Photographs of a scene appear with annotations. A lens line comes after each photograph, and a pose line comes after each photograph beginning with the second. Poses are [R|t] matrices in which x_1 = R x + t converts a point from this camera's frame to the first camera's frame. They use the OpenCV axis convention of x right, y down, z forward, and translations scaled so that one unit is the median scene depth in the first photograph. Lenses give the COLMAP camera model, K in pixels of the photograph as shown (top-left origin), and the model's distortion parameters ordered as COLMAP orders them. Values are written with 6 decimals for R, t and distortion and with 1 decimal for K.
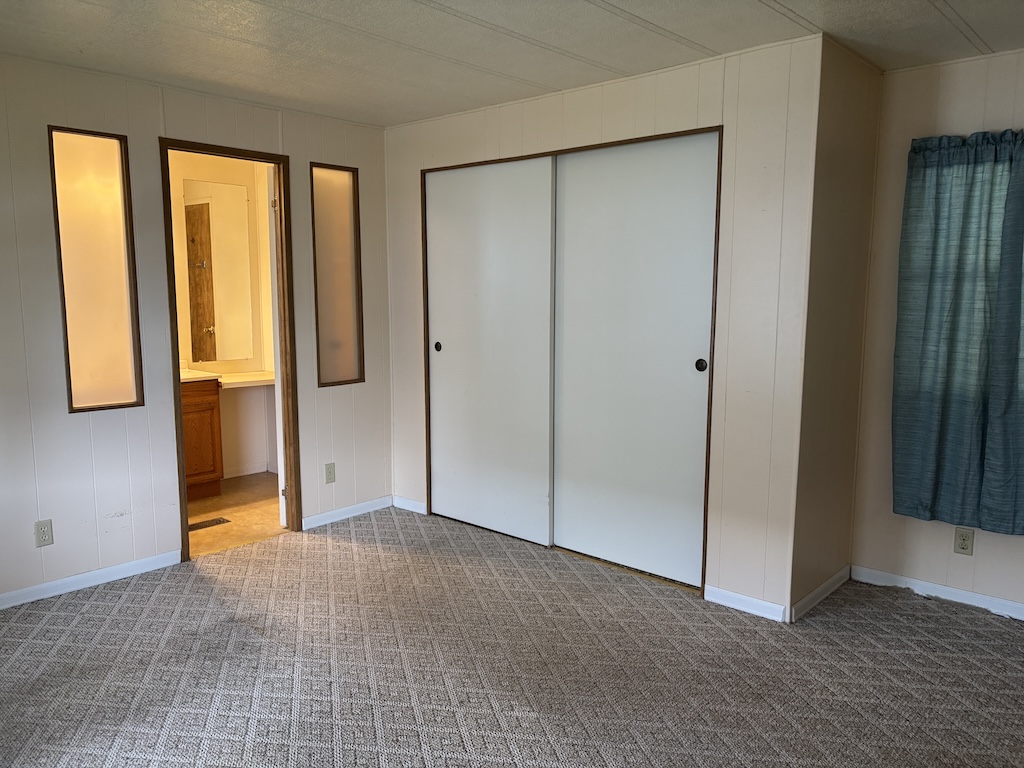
lens RADIAL K [[773.9, 0, 504.0], [0, 773.9, 385.6], [0, 0, 1]] dist [0.056526, -0.060156]
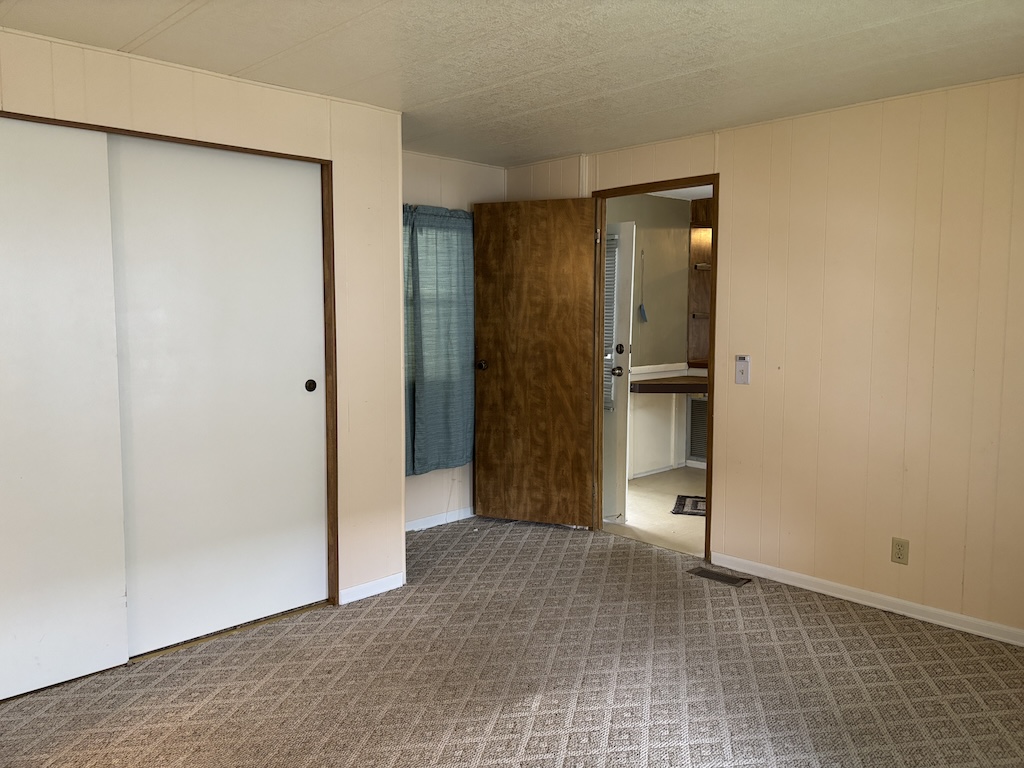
lens RADIAL K [[773.9, 0, 504.0], [0, 773.9, 385.6], [0, 0, 1]] dist [0.056526, -0.060156]
pose [[0.067391, -0.105014, 0.992185, -0.786533], [0.122364, 0.987808, 0.096240, -0.099846], [-0.990195, 0.114922, 0.079419, 0.698888]]
